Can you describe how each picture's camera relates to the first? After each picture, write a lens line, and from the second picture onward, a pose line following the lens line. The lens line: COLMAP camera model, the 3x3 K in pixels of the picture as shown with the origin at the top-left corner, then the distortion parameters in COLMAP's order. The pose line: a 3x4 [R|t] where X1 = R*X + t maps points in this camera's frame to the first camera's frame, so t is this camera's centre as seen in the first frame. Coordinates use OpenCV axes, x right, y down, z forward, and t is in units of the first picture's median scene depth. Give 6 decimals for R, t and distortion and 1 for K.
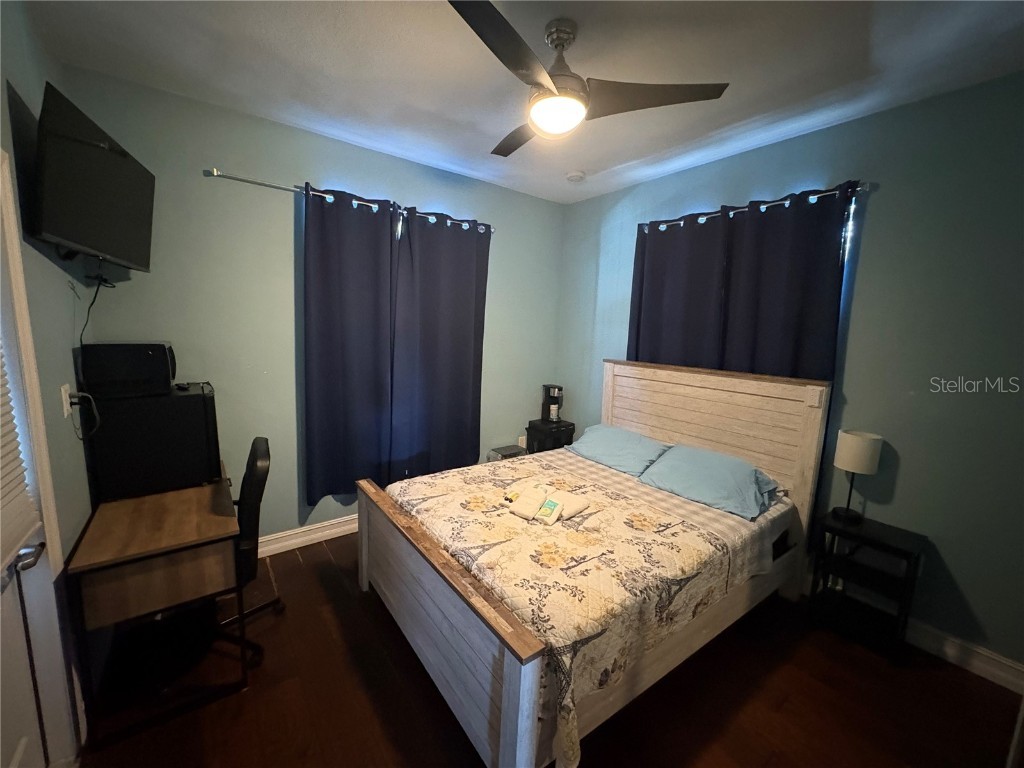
lens RADIAL K [[408.6, 0, 513.5], [0, 408.6, 386.7], [0, 0, 1]] dist [-0.003538, 0.000255]
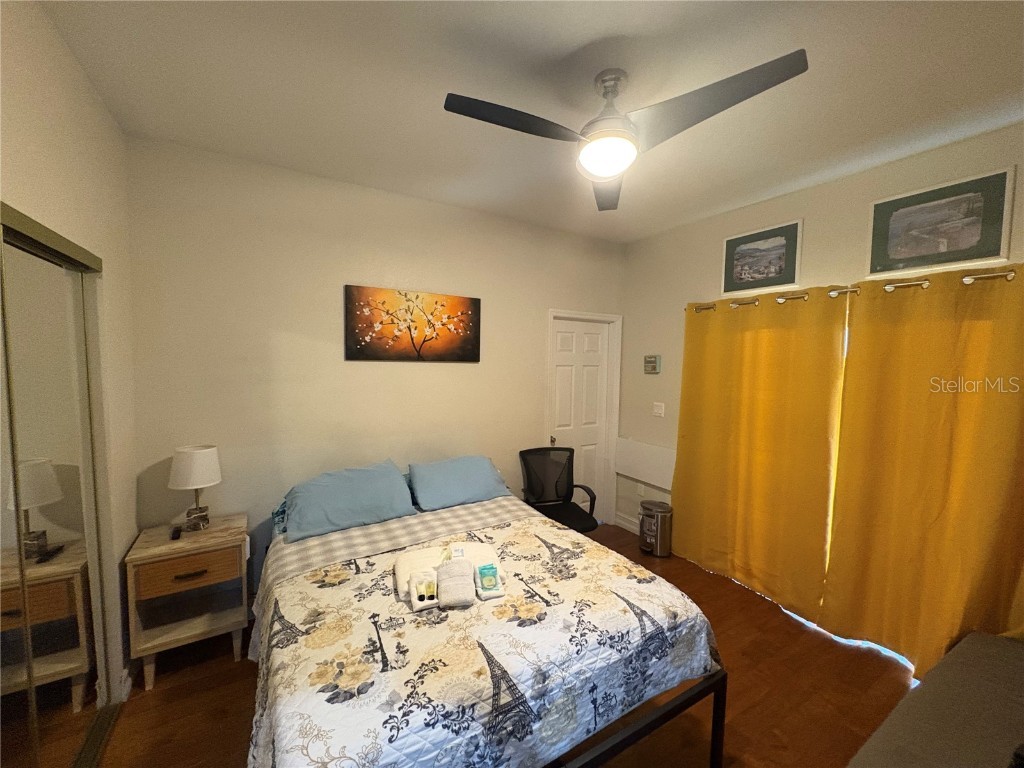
lens RADIAL K [[408.6, 0, 513.5], [0, 408.6, 386.7], [0, 0, 1]] dist [-0.003538, 0.000255]
pose [[0.113763, -0.136503, 0.984086, -0.587504], [0.107481, 0.986394, 0.124398, -0.161173], [-0.987677, 0.091619, 0.126887, 0.677537]]
